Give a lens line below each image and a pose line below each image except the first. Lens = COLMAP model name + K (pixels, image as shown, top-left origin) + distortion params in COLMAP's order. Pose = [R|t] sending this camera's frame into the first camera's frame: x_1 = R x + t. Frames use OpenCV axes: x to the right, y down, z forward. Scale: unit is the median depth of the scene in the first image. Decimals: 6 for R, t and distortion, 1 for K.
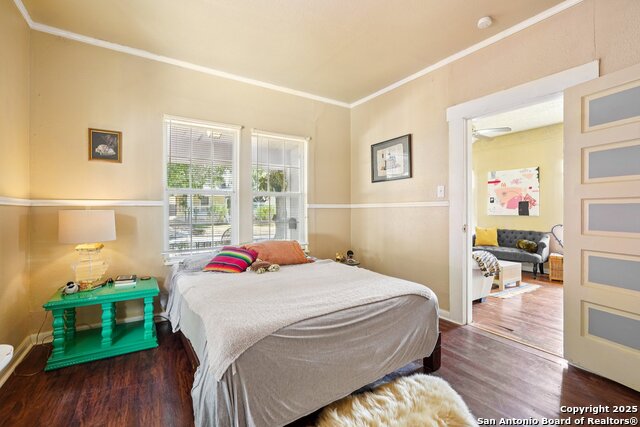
lens RADIAL K [[290.2, 0, 326.0], [0, 290.2, 209.6], [0, 0, 1]] dist [-0.009730, 0.006205]
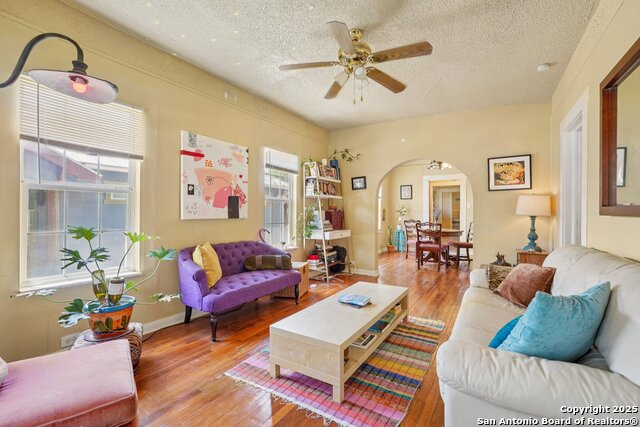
lens RADIAL K [[290.2, 0, 322.2], [0, 290.2, 212.5], [0, 0, 1]] dist [-0.009730, 0.006205]
pose [[-0.415838, -0.003308, 0.909433, 0.026262], [-0.007512, 0.999972, 0.000202, 0.005520], [-0.909408, -0.006748, -0.415851, 1.070353]]
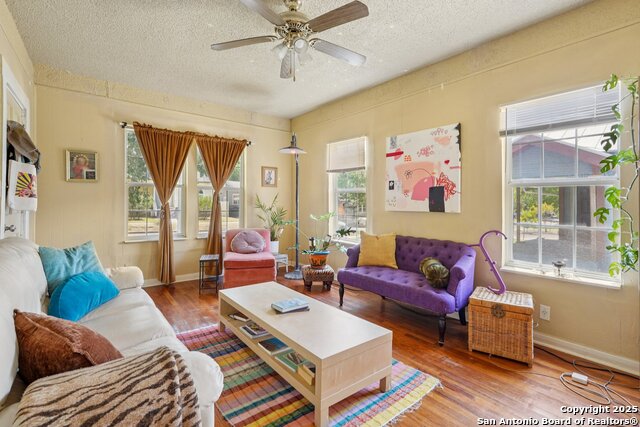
lens RADIAL K [[290.2, 0, 324.2], [0, 290.2, 198.0], [0, 0, 1]] dist [-0.009730, 0.006205]
pose [[0.996074, 0.008387, 0.088130, 0.413511], [-0.007131, 0.999869, -0.014556, 0.002852], [-0.088241, 0.013871, 0.996003, 0.459025]]
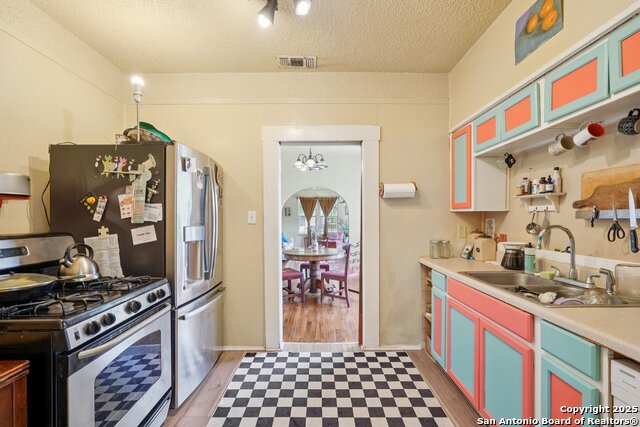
lens RADIAL K [[290.2, 0, 318.1], [0, 290.2, 218.8], [0, 0, 1]] dist [-0.009730, 0.006205]
pose [[0.816624, 0.001348, -0.577168, 1.370231], [0.002626, 0.999978, 0.006051, -0.029632], [0.577164, -0.006457, 0.816603, -0.499096]]
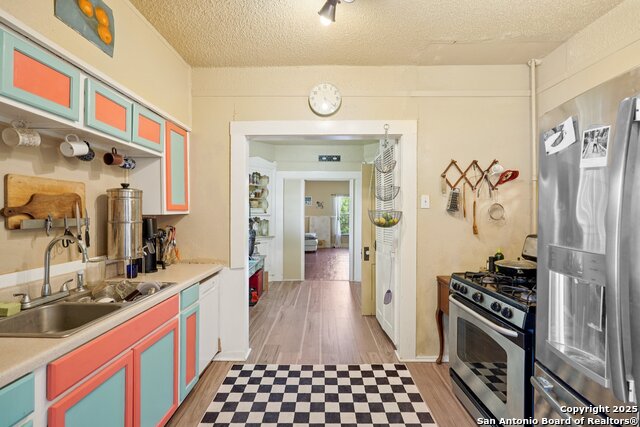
lens RADIAL K [[290.2, 0, 325.3], [0, 290.2, 214.0], [0, 0, 1]] dist [-0.009730, 0.006205]
pose [[-0.821400, 0.000822, 0.570352, 1.063534], [-0.003055, 0.999978, -0.005841, -0.039209], [-0.570345, -0.006540, -0.821380, -0.054233]]
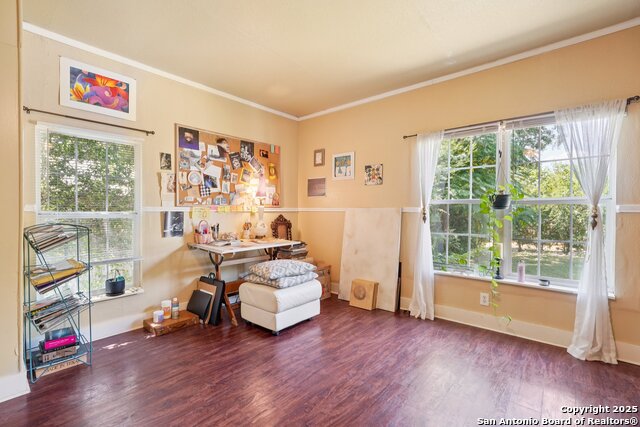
lens RADIAL K [[290.2, 0, 320.5], [0, 290.2, 214.6], [0, 0, 1]] dist [-0.009730, 0.006205]
pose [[-0.240222, -0.002782, 0.970714, 1.621343], [-0.012981, 0.999916, -0.000347, -0.019009], [-0.970631, -0.012684, -0.240238, -1.405112]]
